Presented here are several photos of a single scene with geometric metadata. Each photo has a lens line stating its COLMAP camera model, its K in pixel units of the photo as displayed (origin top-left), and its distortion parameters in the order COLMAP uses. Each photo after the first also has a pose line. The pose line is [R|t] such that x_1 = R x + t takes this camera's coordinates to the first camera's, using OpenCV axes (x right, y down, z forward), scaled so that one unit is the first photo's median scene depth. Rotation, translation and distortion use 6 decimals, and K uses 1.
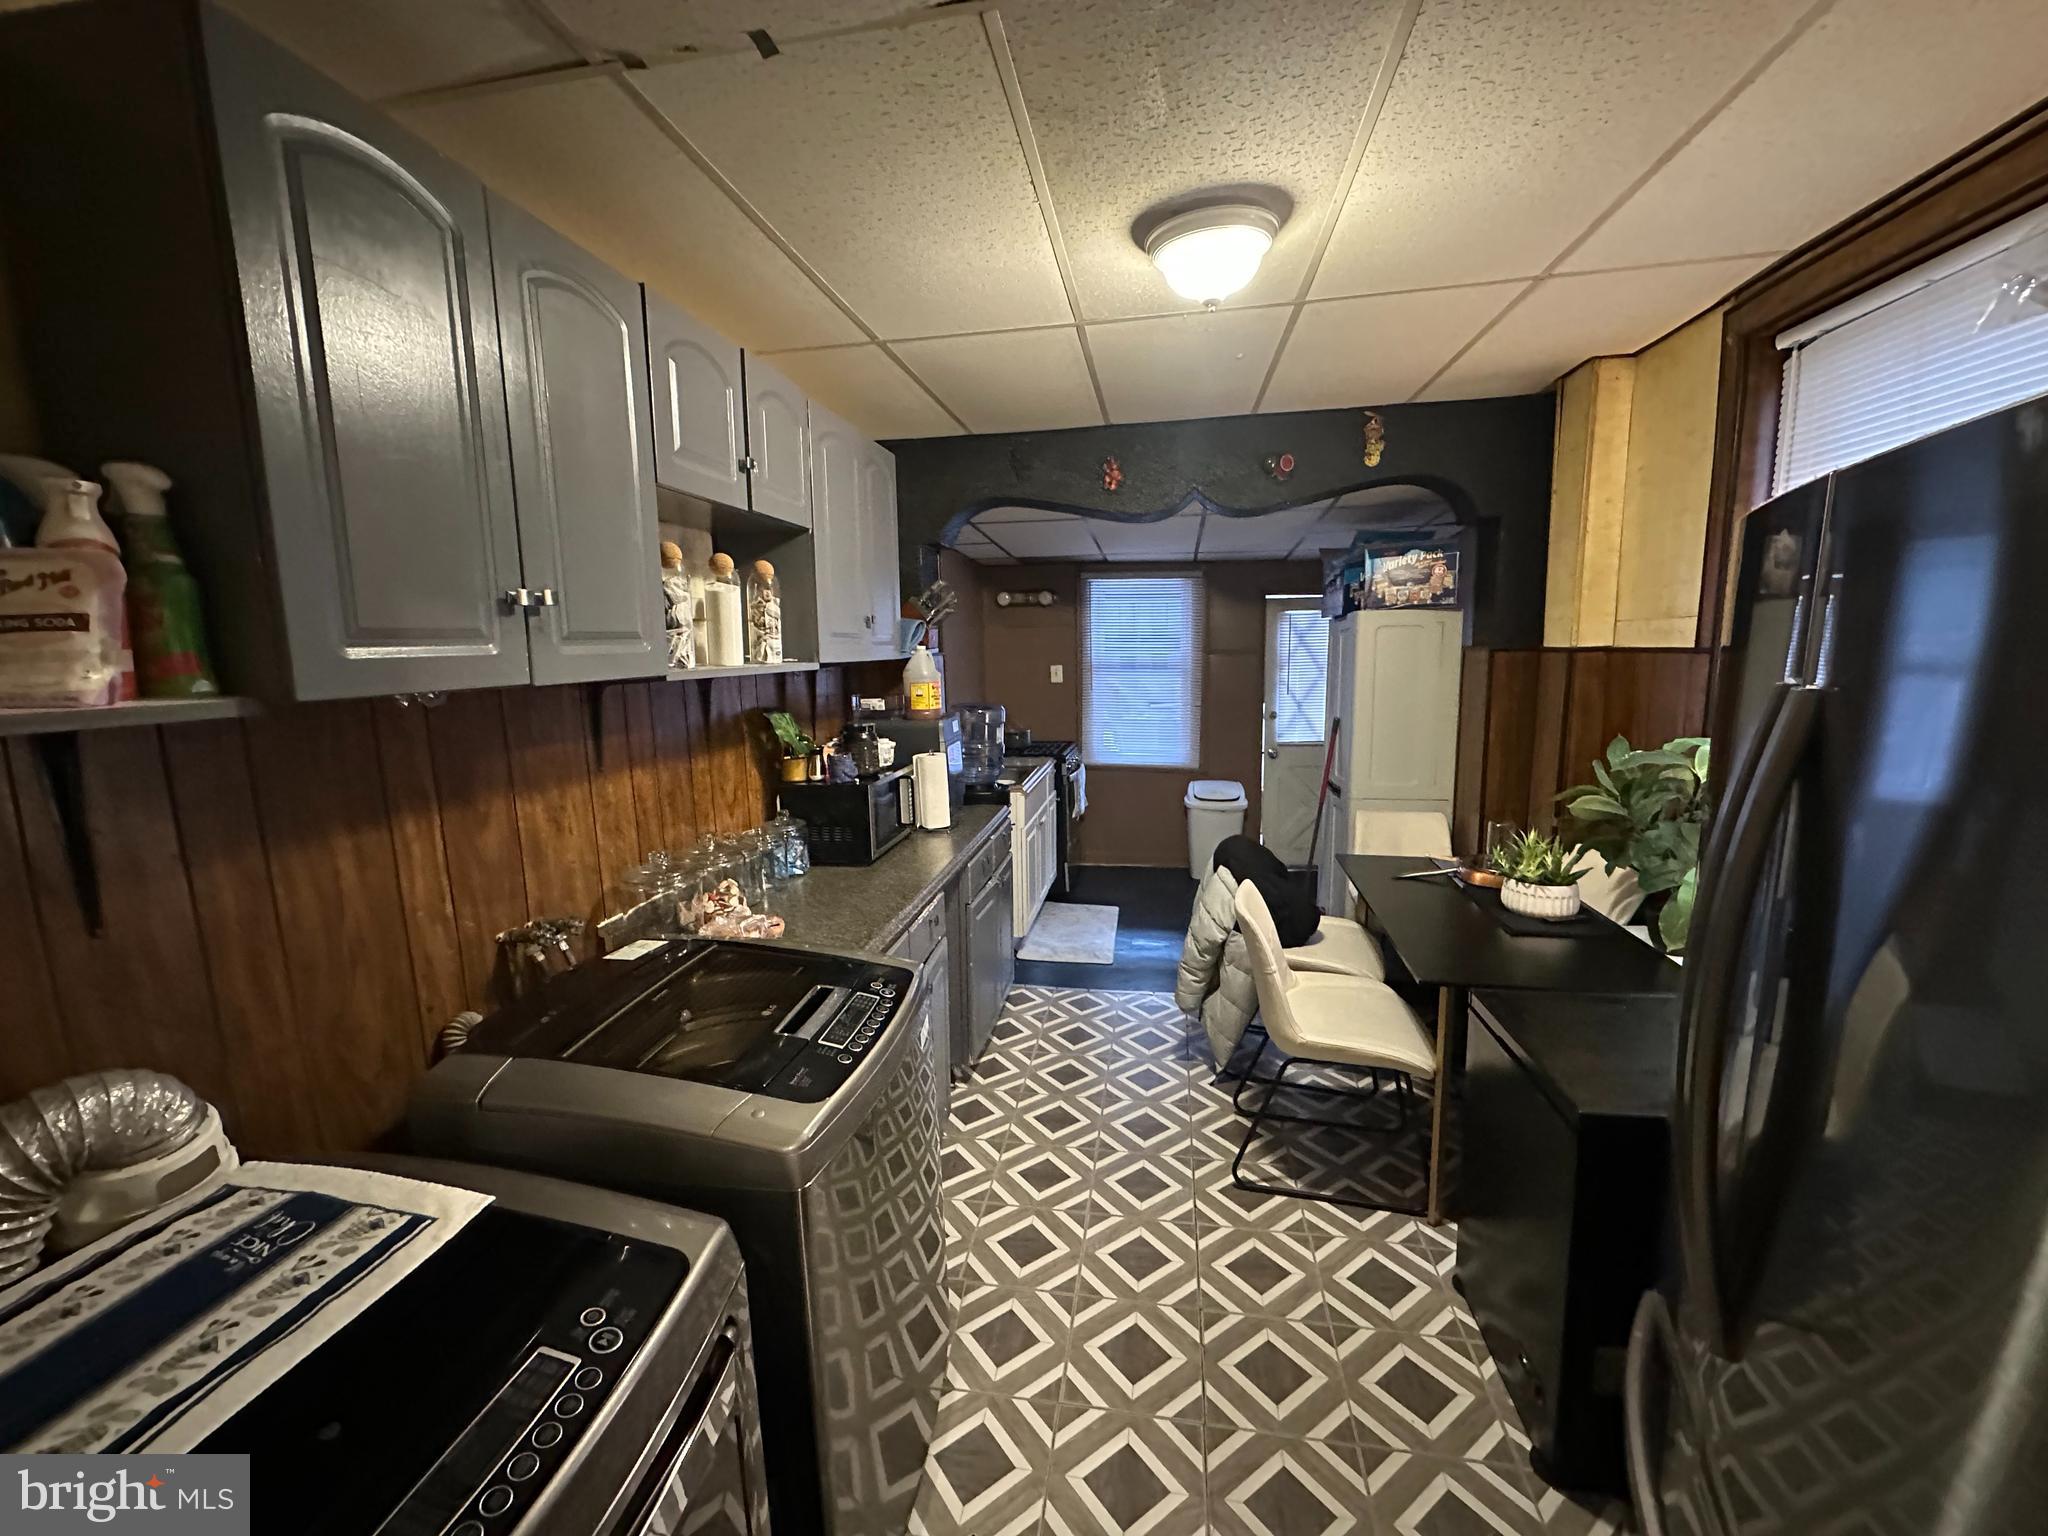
lens RADIAL K [[810.7, 0, 1026.9], [0, 810.7, 768.7], [0, 0, 1]] dist [-0.003880, 0.001139]
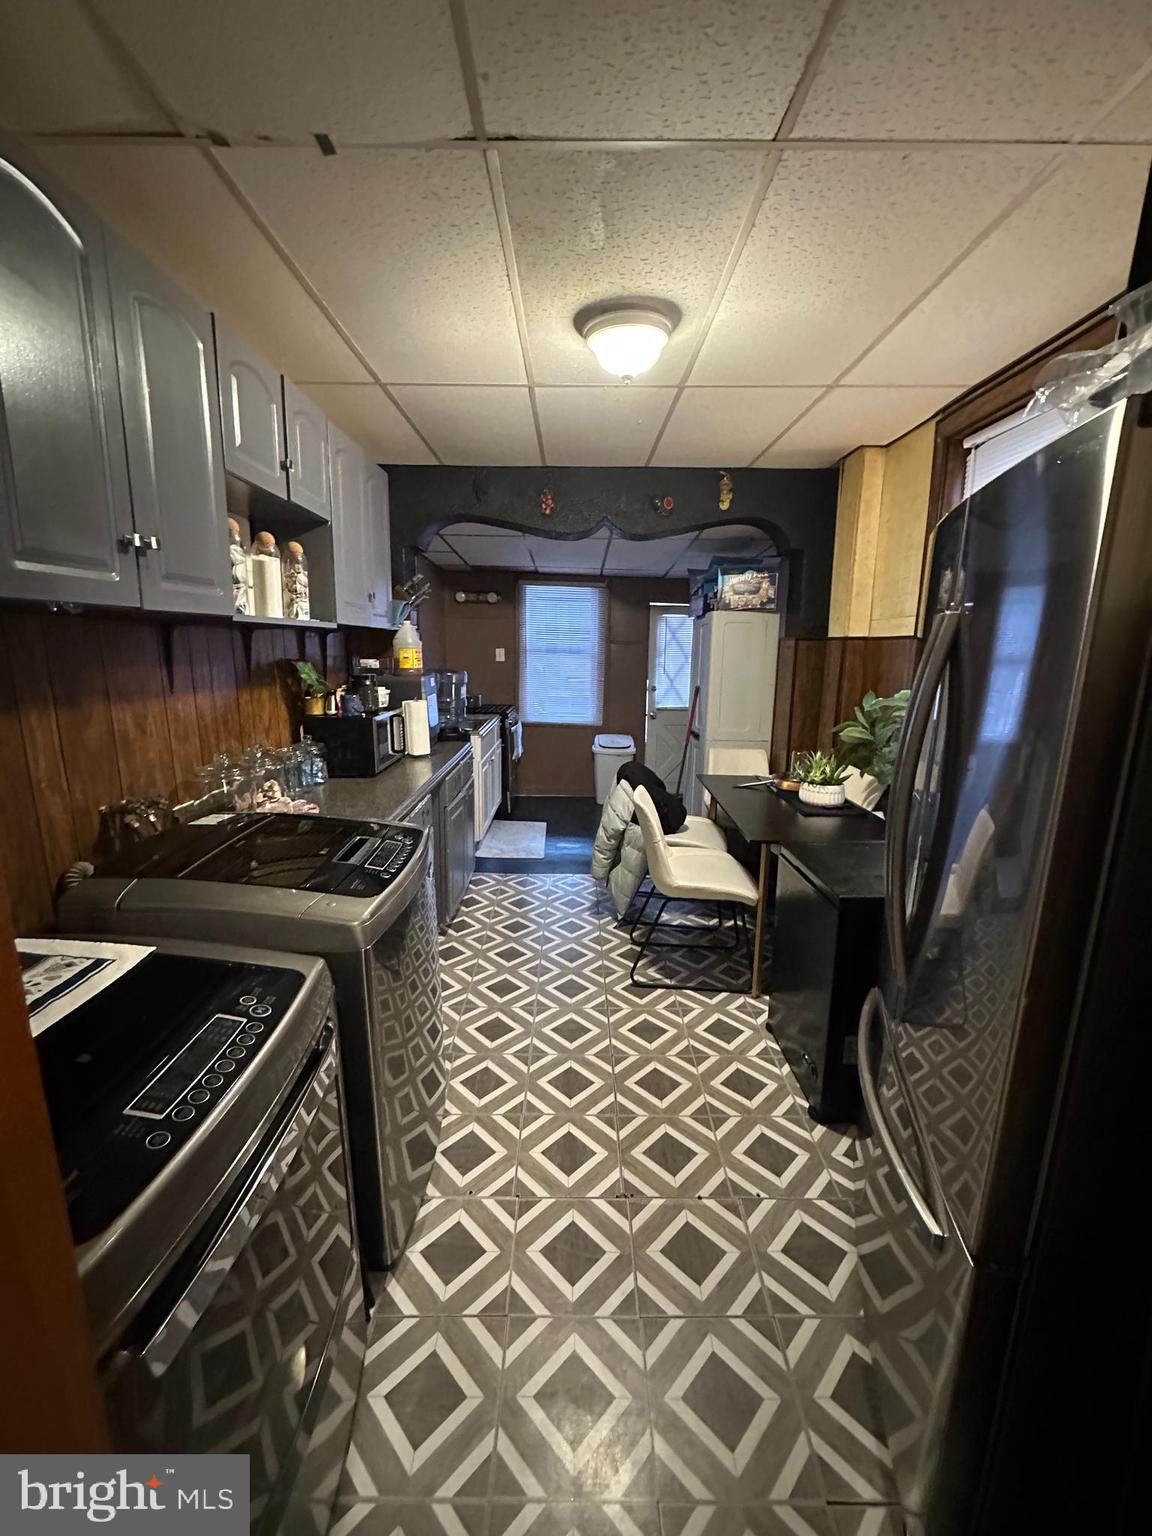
lens RADIAL K [[608.0, 0, 576.6], [0, 608.0, 767.8], [0, 0, 1]] dist [-0.003880, 0.001139]
pose [[0.984283, -0.002249, 0.176583, -0.048190], [-0.005696, 0.998994, 0.044472, 0.070288], [-0.176506, -0.044779, 0.983281, -0.083847]]
